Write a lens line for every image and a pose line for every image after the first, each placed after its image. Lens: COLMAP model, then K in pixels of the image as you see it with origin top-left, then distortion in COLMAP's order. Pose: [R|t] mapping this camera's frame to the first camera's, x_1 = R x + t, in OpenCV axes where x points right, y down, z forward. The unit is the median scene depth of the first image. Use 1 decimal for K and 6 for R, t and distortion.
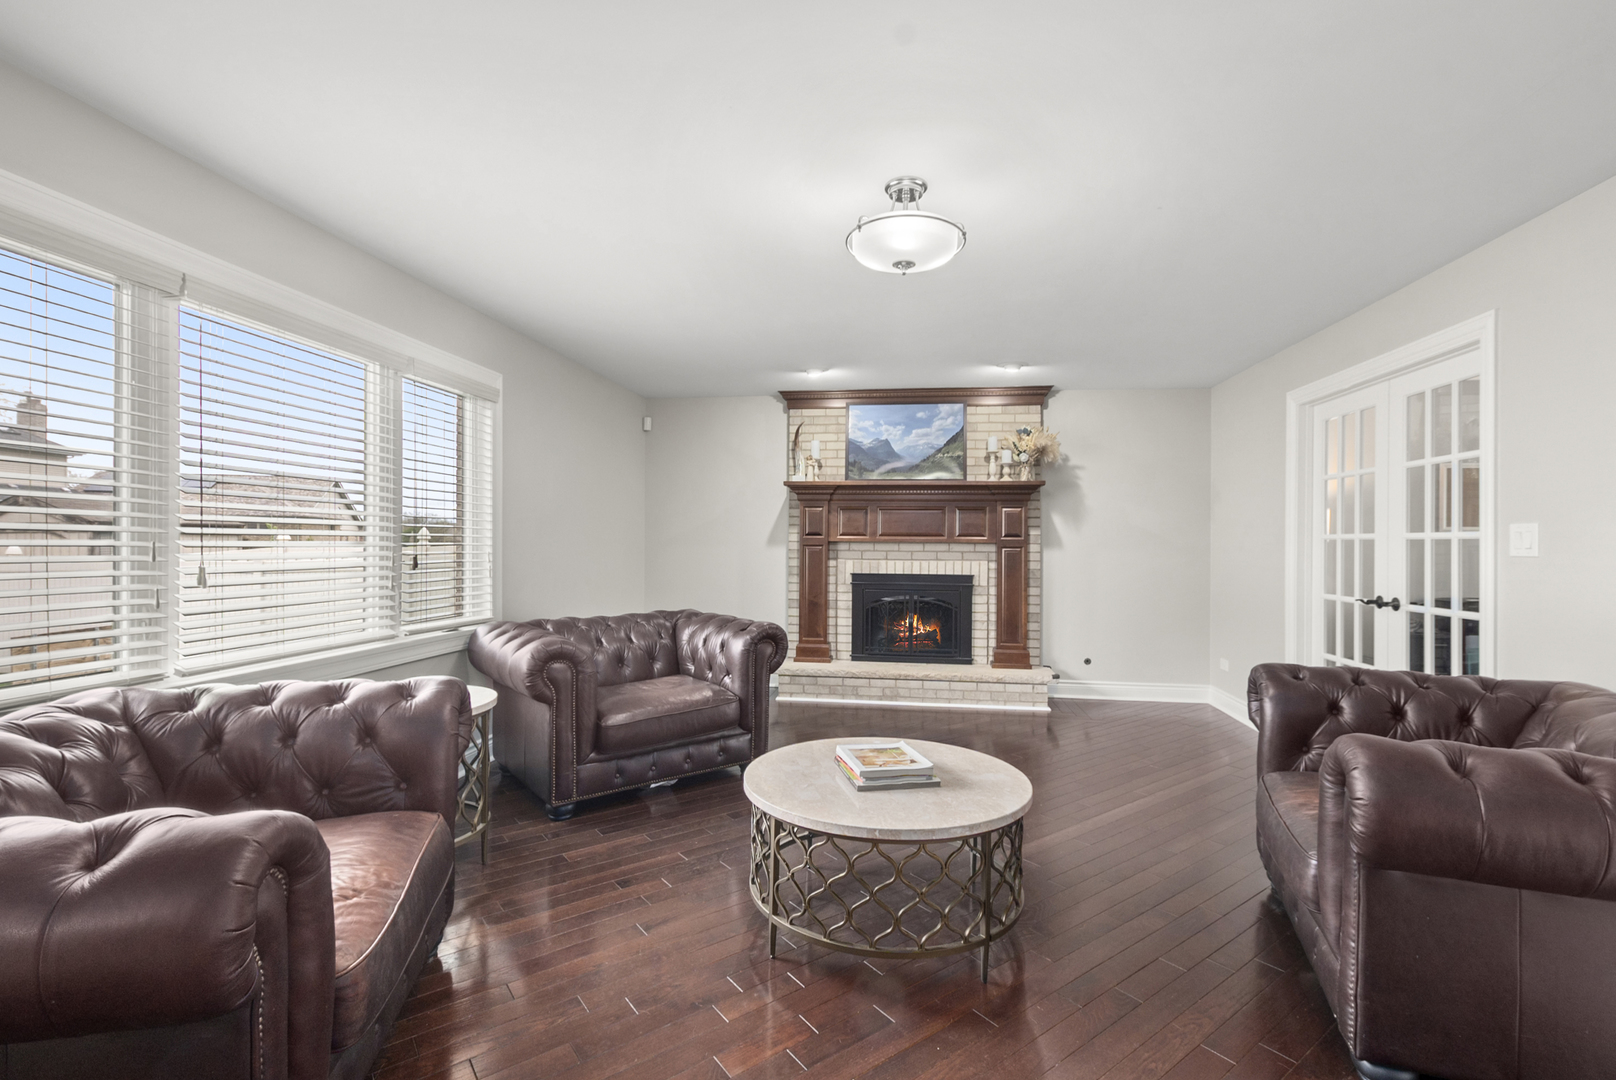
lens RADIAL K [[711.6, 0, 820.2], [0, 711.6, 539.8], [0, 0, 1]] dist [0.004526, 0.000392]
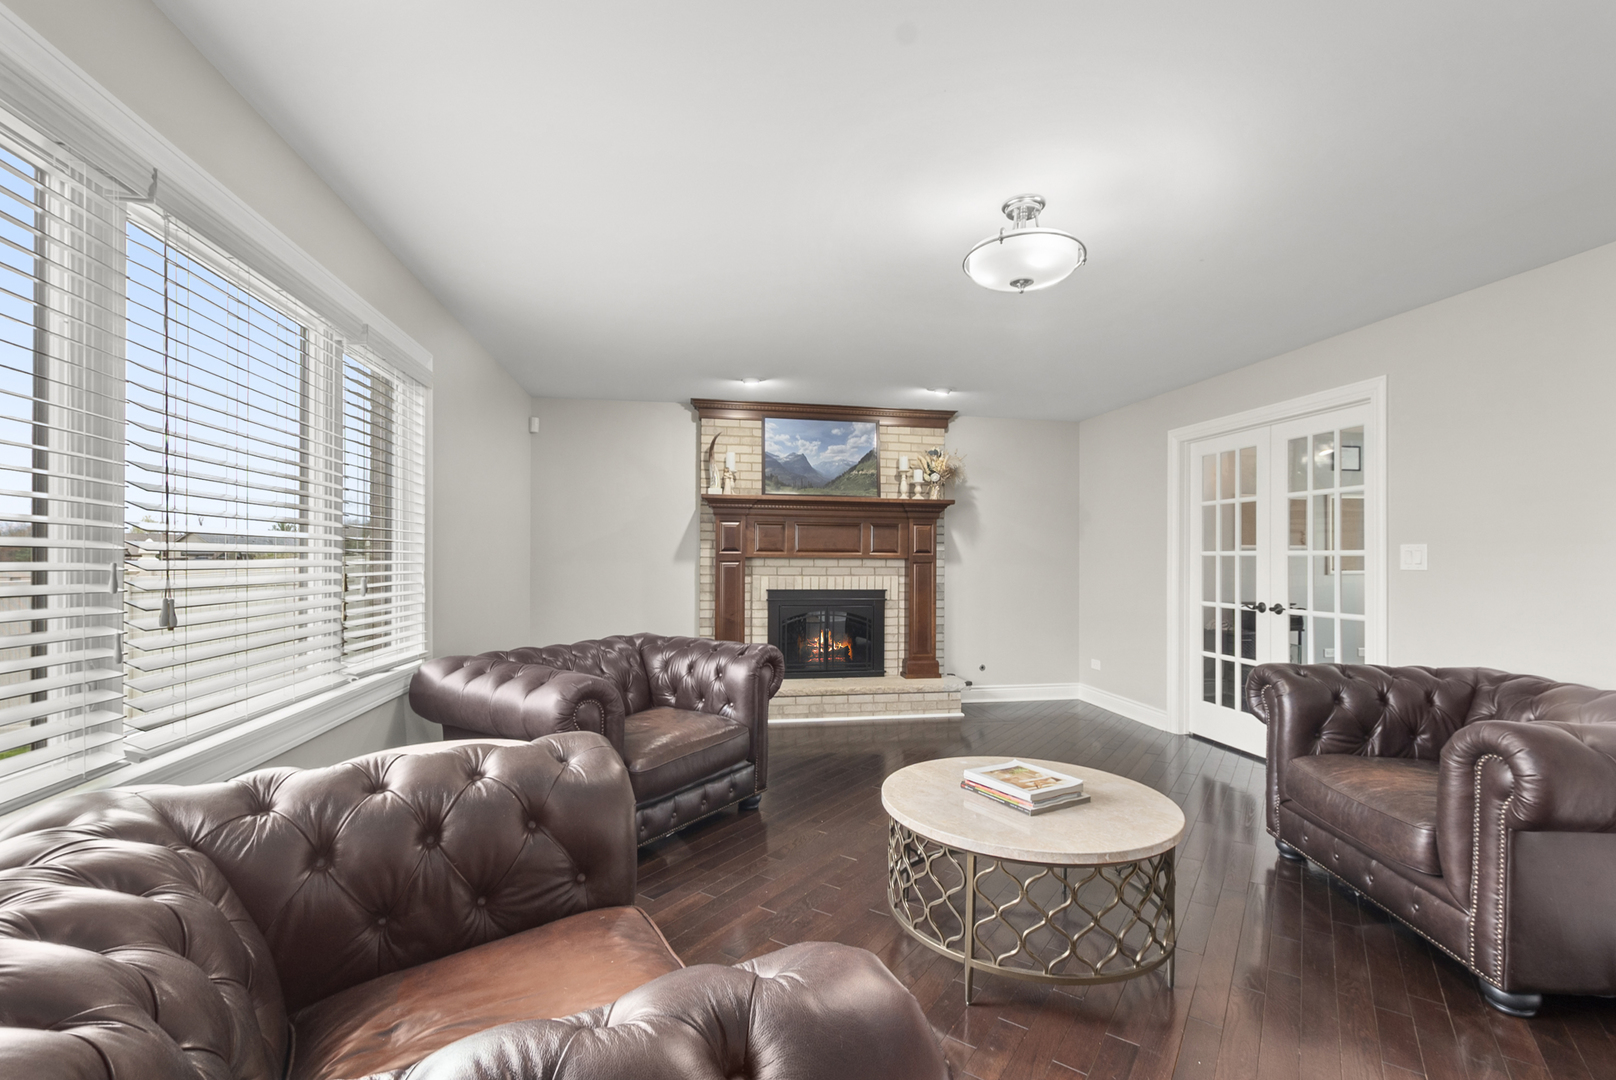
lens RADIAL K [[700.6, 0, 809.8], [0, 700.6, 551.0], [0, 0, 1]] dist [0.001546, 0.000049]
pose [[0.949697, 0.001484, 0.313167, -0.209444], [-0.000276, 0.999992, -0.003901, -0.002485], [-0.313171, 0.003618, 0.949690, 0.070831]]
